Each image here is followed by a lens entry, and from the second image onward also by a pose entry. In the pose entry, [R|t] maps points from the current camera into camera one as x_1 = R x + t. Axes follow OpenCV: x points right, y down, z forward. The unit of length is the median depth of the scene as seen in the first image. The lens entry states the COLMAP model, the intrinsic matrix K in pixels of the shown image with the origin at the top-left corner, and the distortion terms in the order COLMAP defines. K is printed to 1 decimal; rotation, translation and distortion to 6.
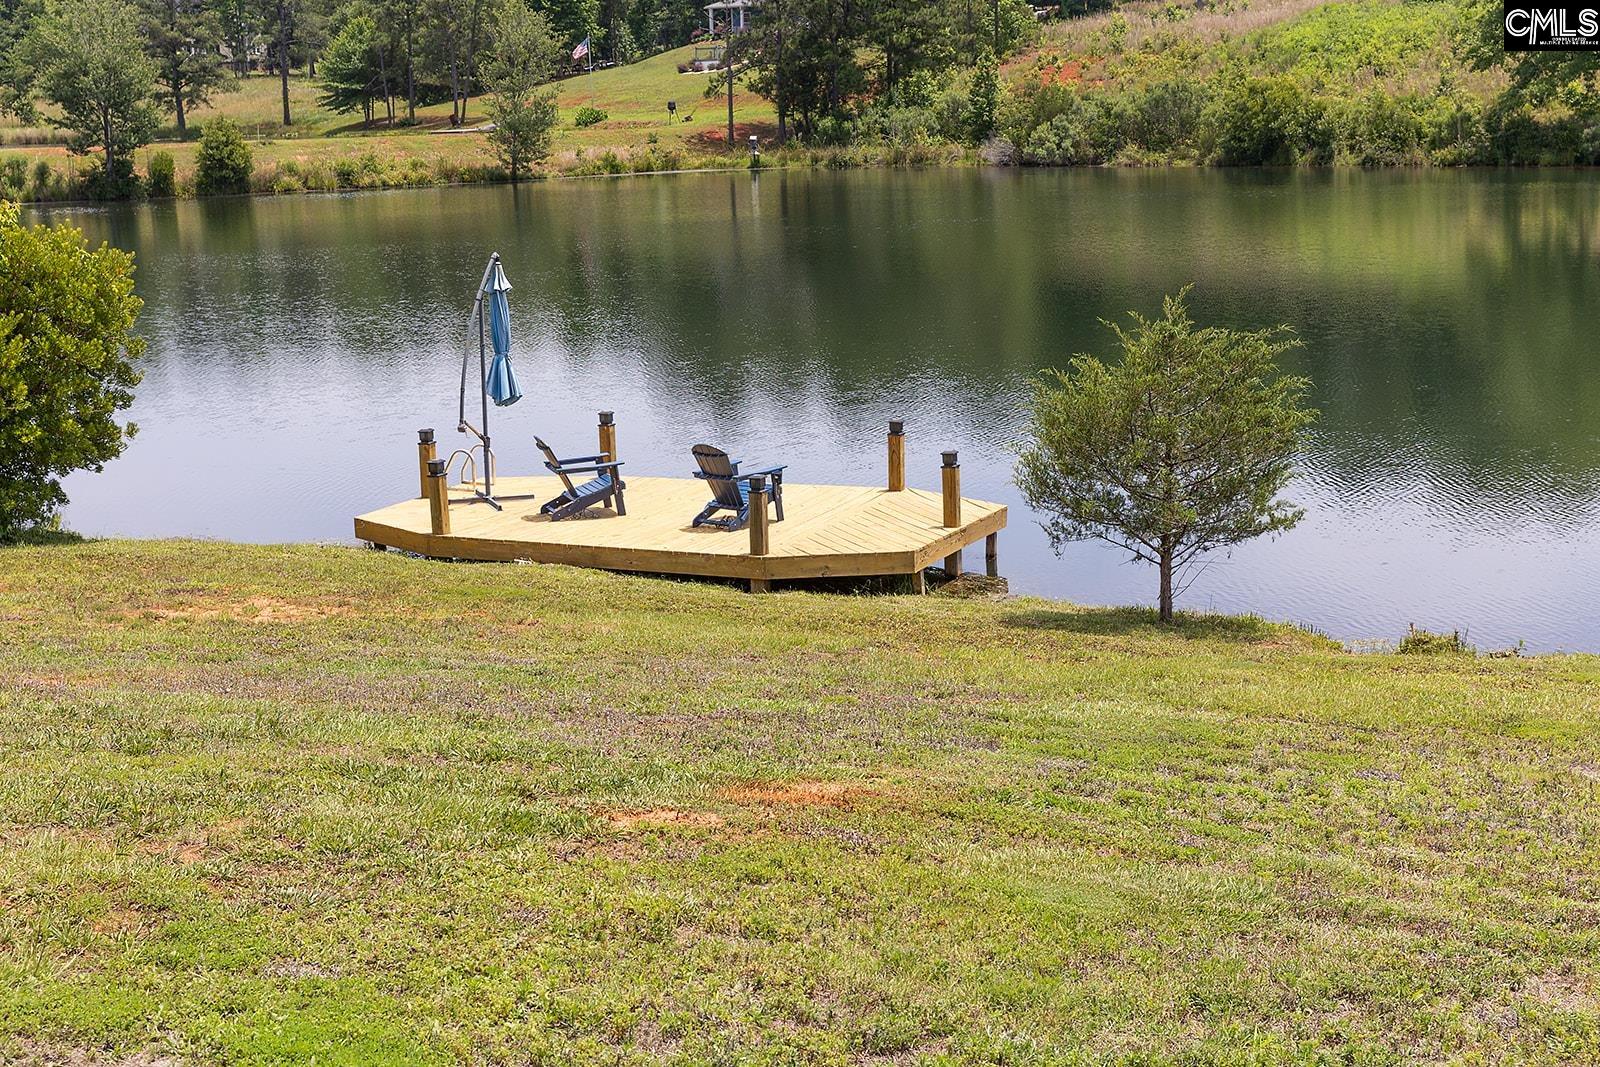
lens RADIAL K [[2372.1, 0, 764.8], [0, 2372.1, 536.6], [0, 0, 1]] dist [0.036133, 0.020339]
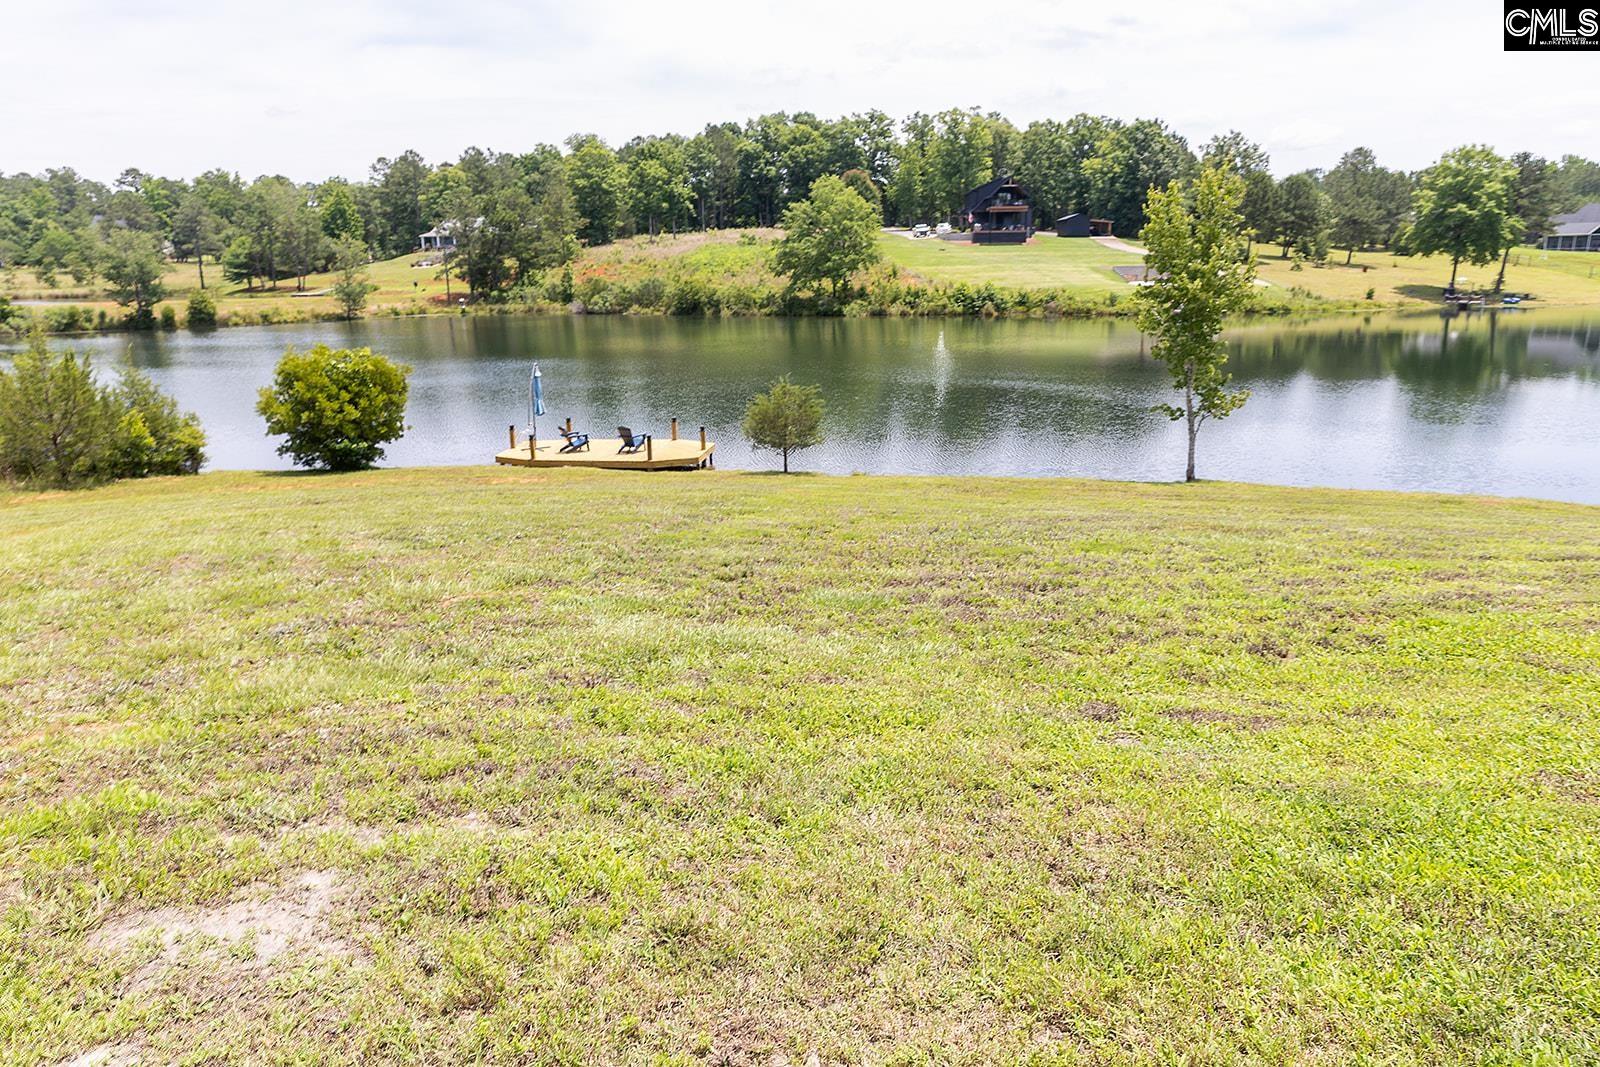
lens RADIAL K [[1093.2, 0, 800.0], [0, 1093.2, 533.5], [0, 0, 1]] dist [0.015993, -0.002586]
pose [[0.944841, -0.061764, 0.321653, -0.052416], [0.045841, 0.997330, 0.056852, 0.005711], [-0.324306, -0.038972, 0.945149, -0.079297]]
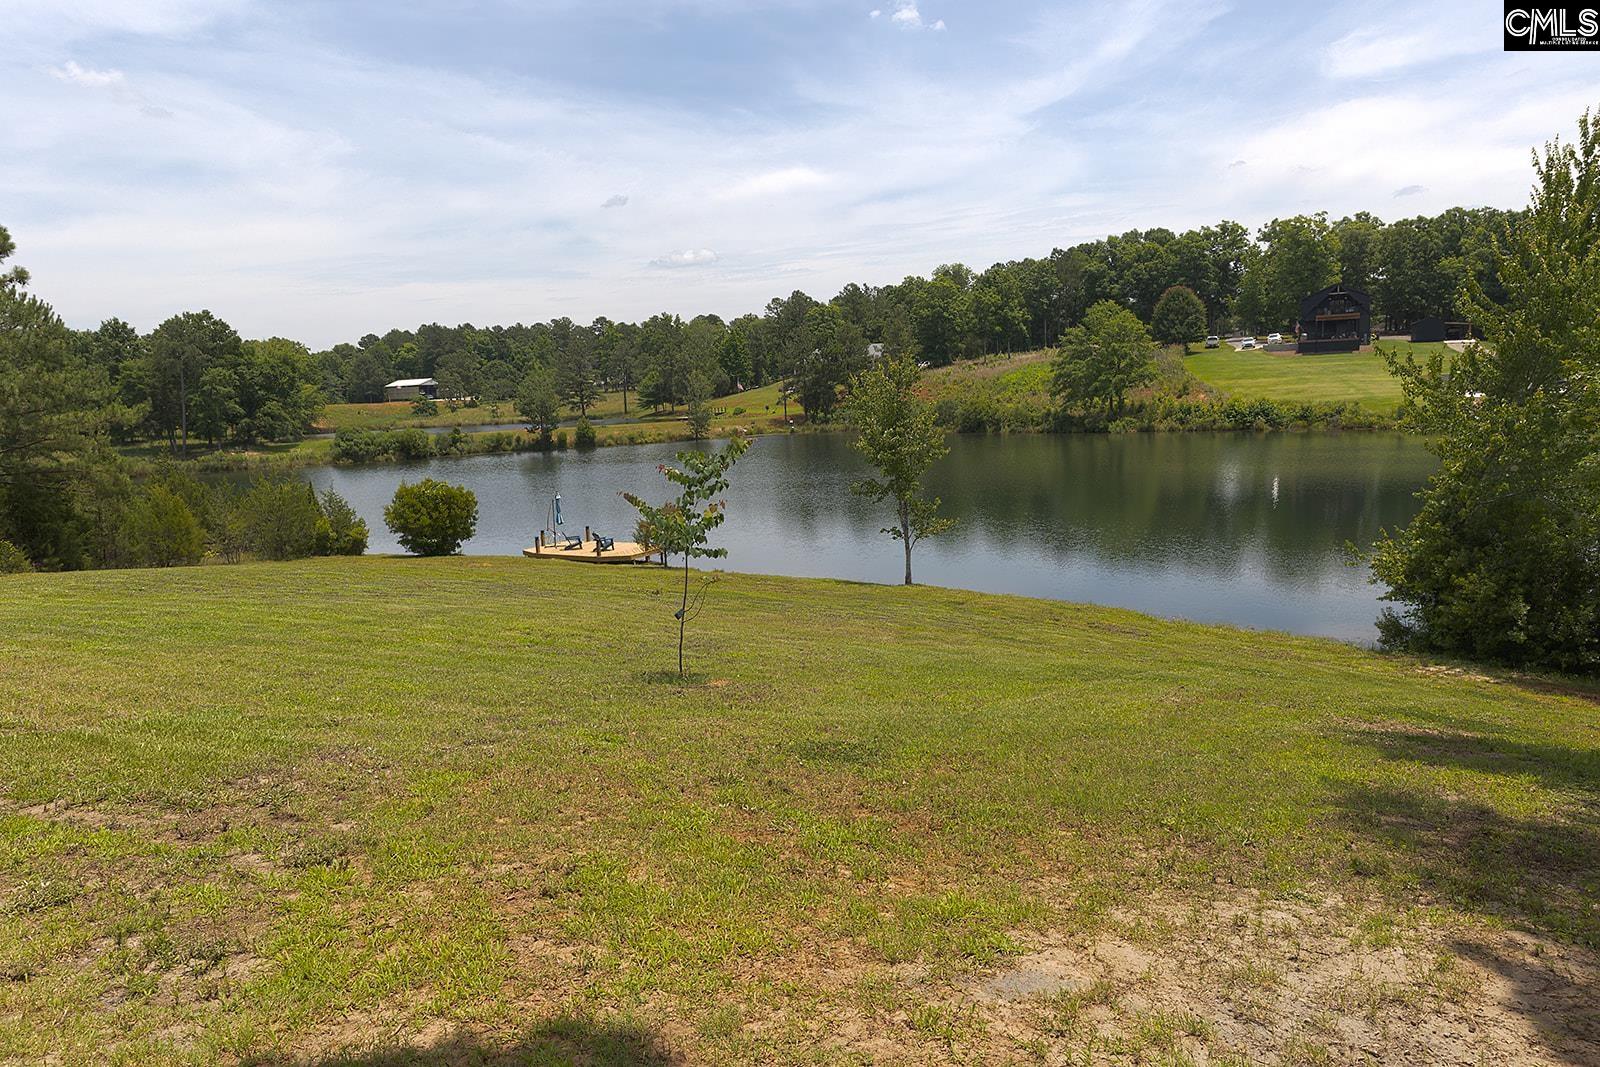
lens RADIAL K [[1110.4, 0, 800.0], [0, 1110.4, 533.5], [0, 0, 1]] dist [0.033604, -0.000642]
pose [[0.997127, -0.003960, -0.075646, 0.102190], [0.000337, 0.998854, -0.047852, 0.012365], [0.075749, 0.047689, 0.995986, -0.209123]]
